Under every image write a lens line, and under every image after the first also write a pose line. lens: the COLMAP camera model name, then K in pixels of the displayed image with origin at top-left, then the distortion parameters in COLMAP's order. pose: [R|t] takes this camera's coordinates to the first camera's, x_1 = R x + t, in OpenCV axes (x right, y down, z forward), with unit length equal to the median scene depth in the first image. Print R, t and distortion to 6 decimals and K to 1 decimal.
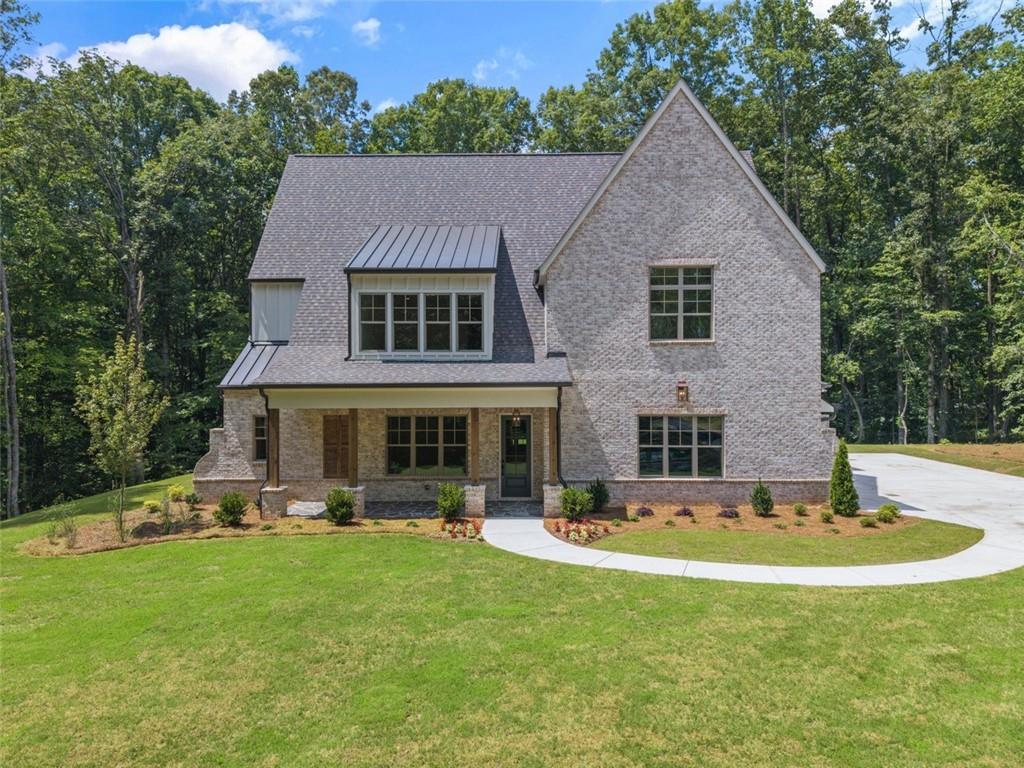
lens RADIAL K [[700.1, 0, 512.0], [0, 700.1, 384.0], [0, 0, 1]] dist [0.040038, -0.000465]
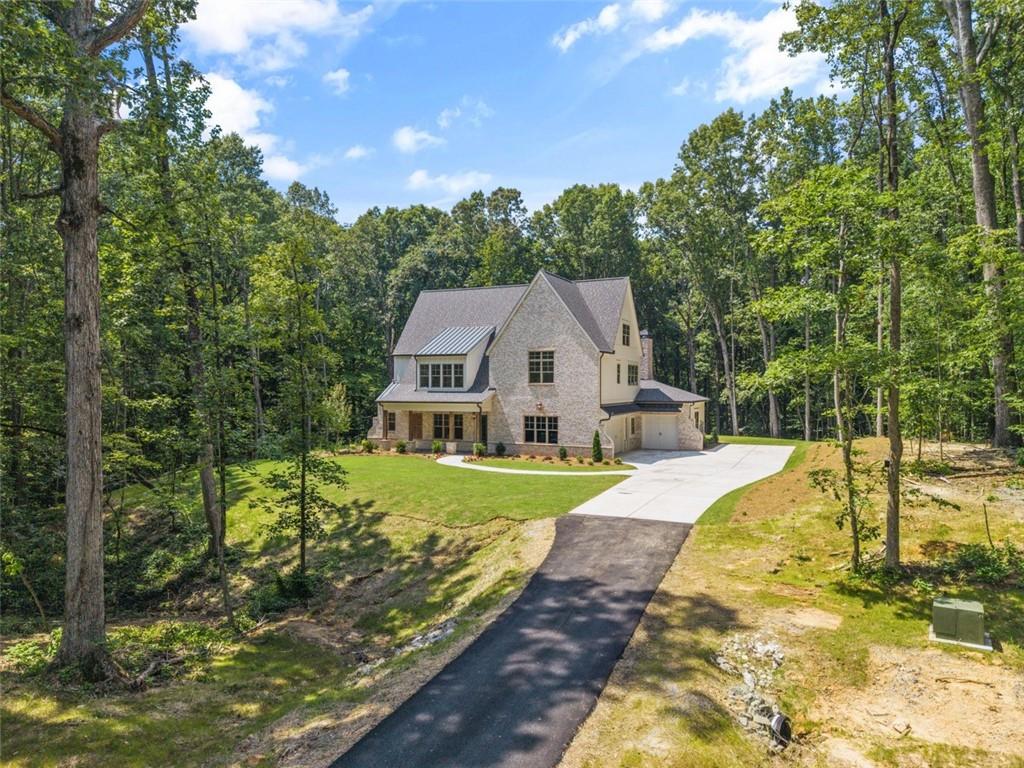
lens RADIAL K [[700.1, 0, 512.0], [0, 700.1, 384.0], [0, 0, 1]] dist [0.040038, -0.000465]
pose [[0.911724, 0.003759, -0.410787, 1.087370], [0.000307, 0.999952, 0.009831, -0.082768], [0.410804, -0.009089, 0.911679, -1.111518]]
